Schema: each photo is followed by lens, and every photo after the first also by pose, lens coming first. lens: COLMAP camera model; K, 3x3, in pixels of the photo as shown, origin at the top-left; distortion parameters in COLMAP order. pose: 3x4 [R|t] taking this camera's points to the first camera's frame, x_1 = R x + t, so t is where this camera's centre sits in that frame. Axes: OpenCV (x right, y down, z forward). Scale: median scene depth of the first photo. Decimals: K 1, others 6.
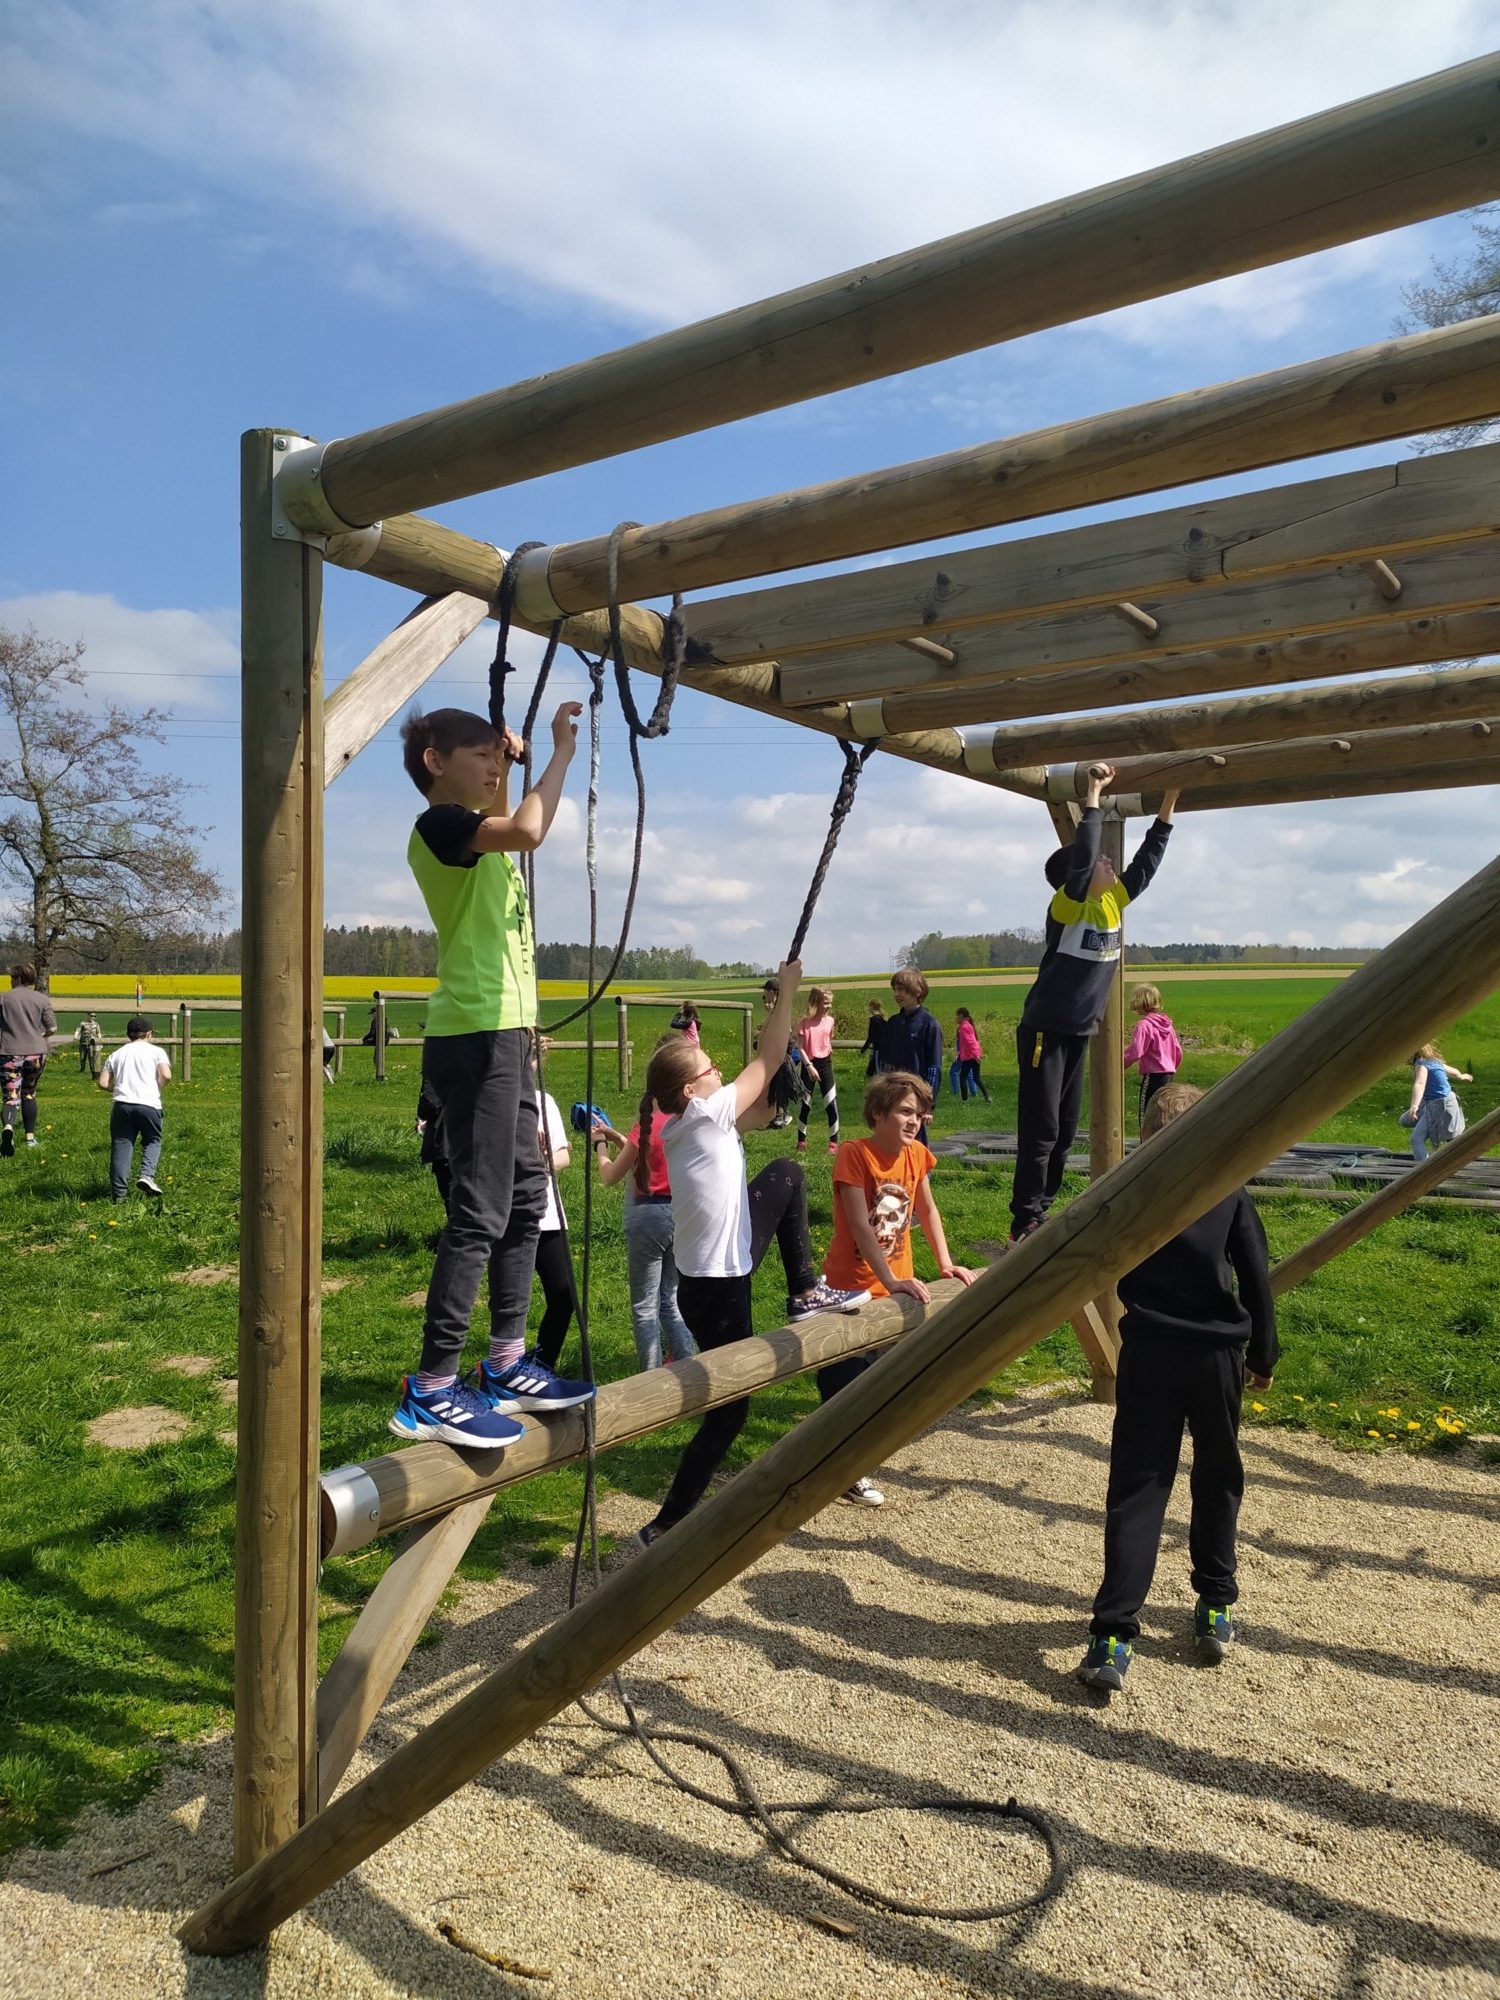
lens RADIAL K [[1452.2, 0, 747.8], [0, 1452.2, 1005.3], [0, 0, 1]] dist [0.039896, -0.016770]
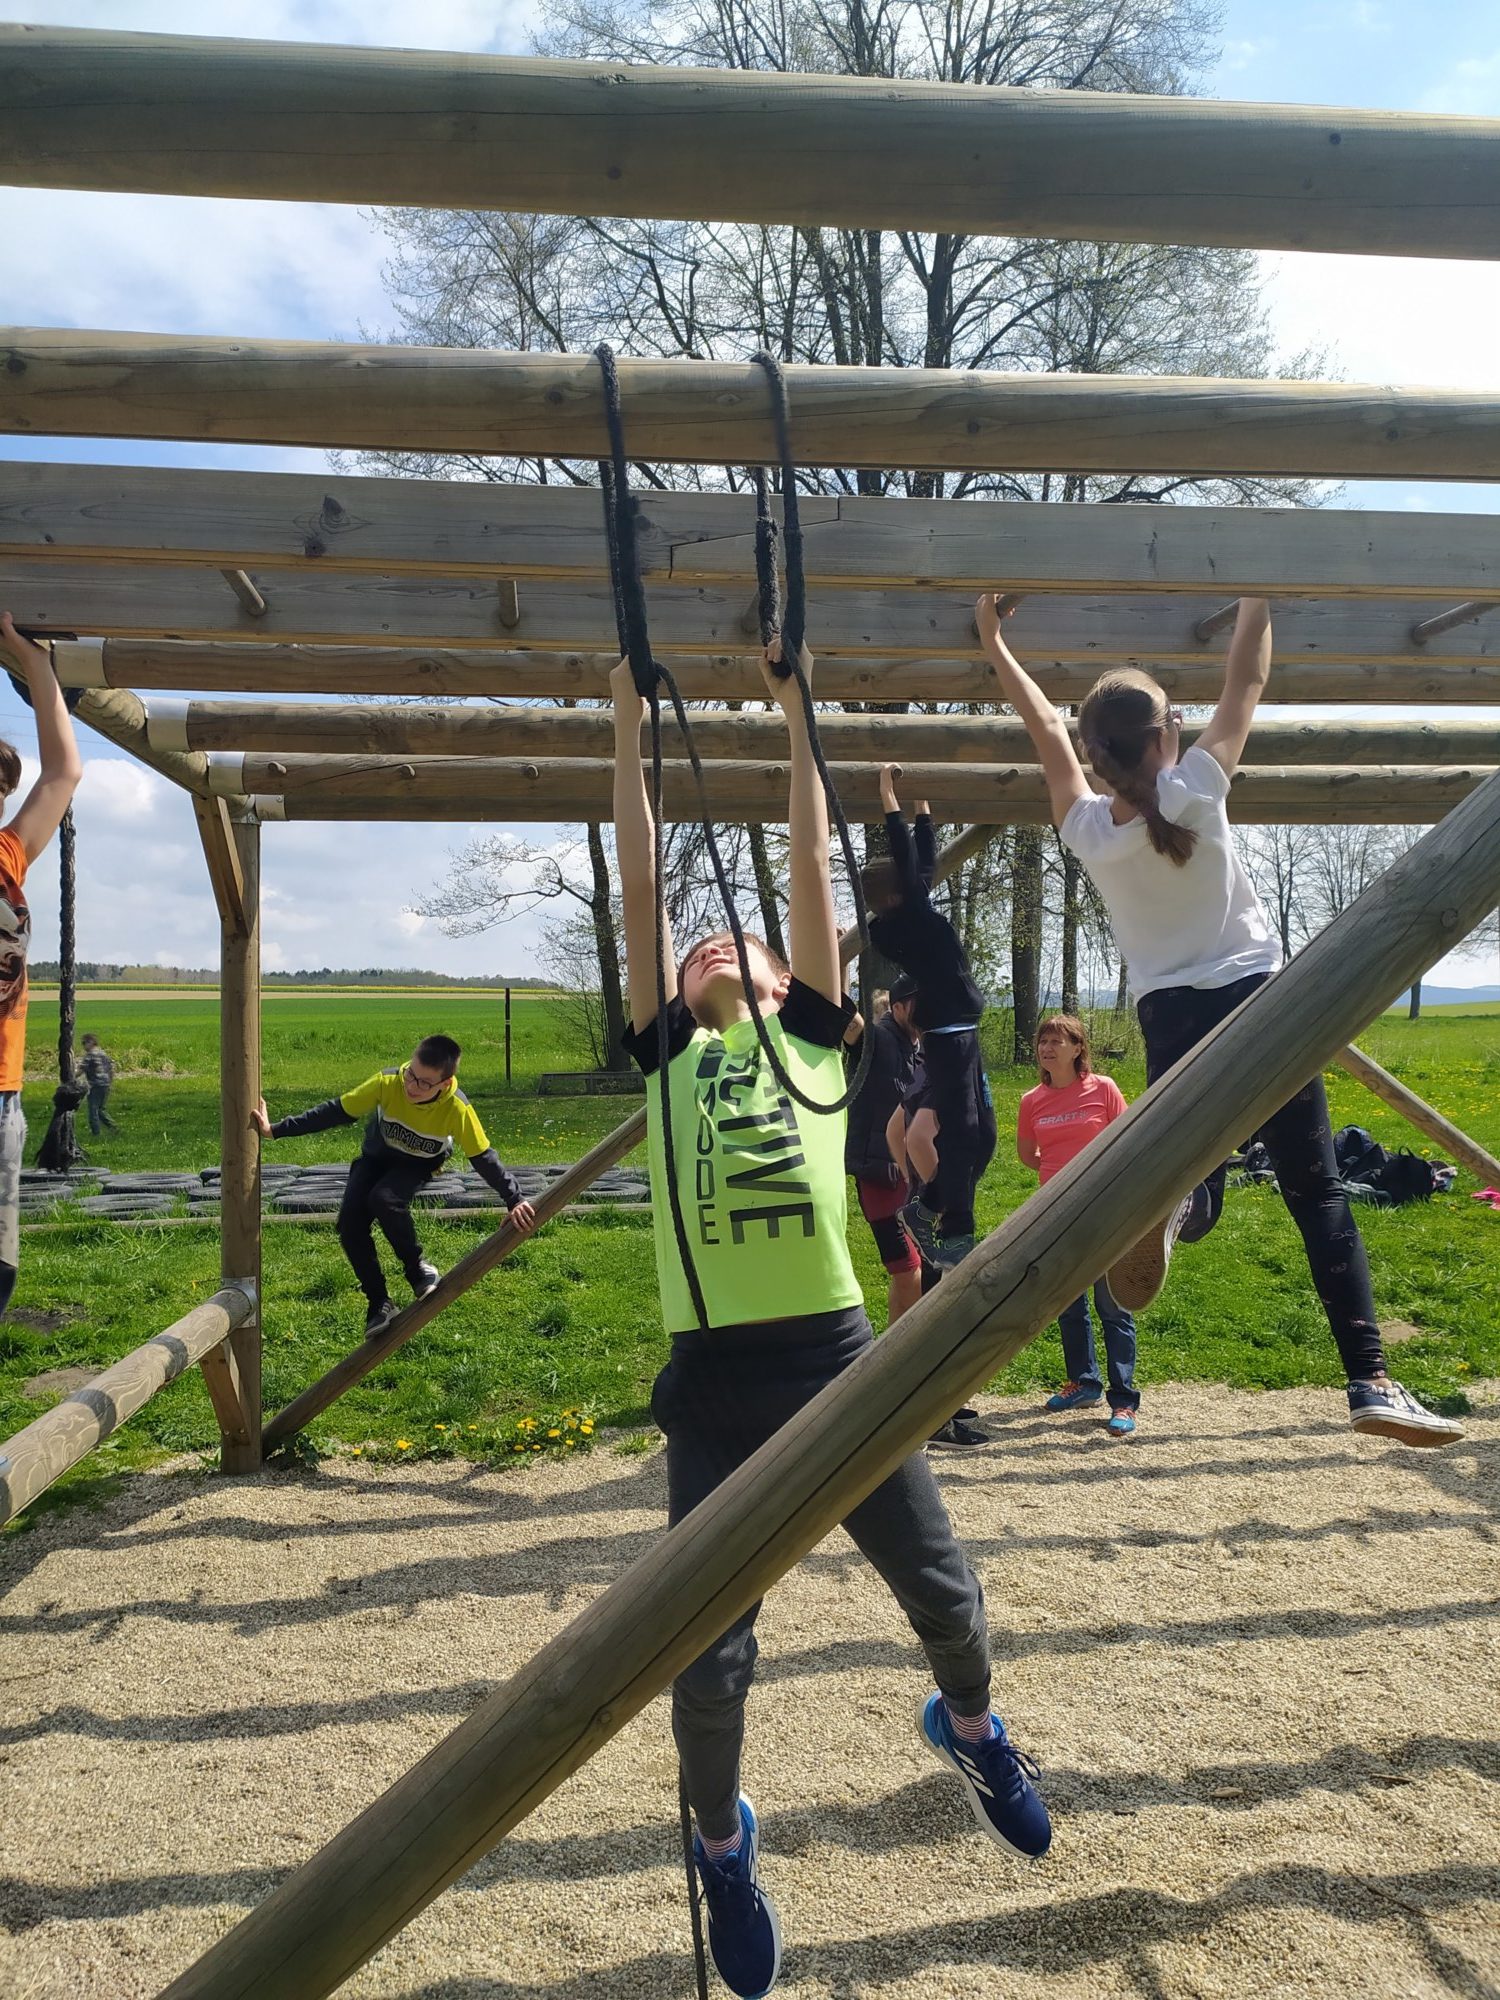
lens RADIAL K [[1452.2, 0, 759.2], [0, 1452.2, 1001.2], [0, 0, 1]] dist [0.039896, -0.016770]
pose [[0.750194, 0.008292, 0.661166, -0.146626], [0.003093, 0.999866, -0.016049, -0.001547], [-0.661211, 0.014085, 0.750068, 0.153011]]
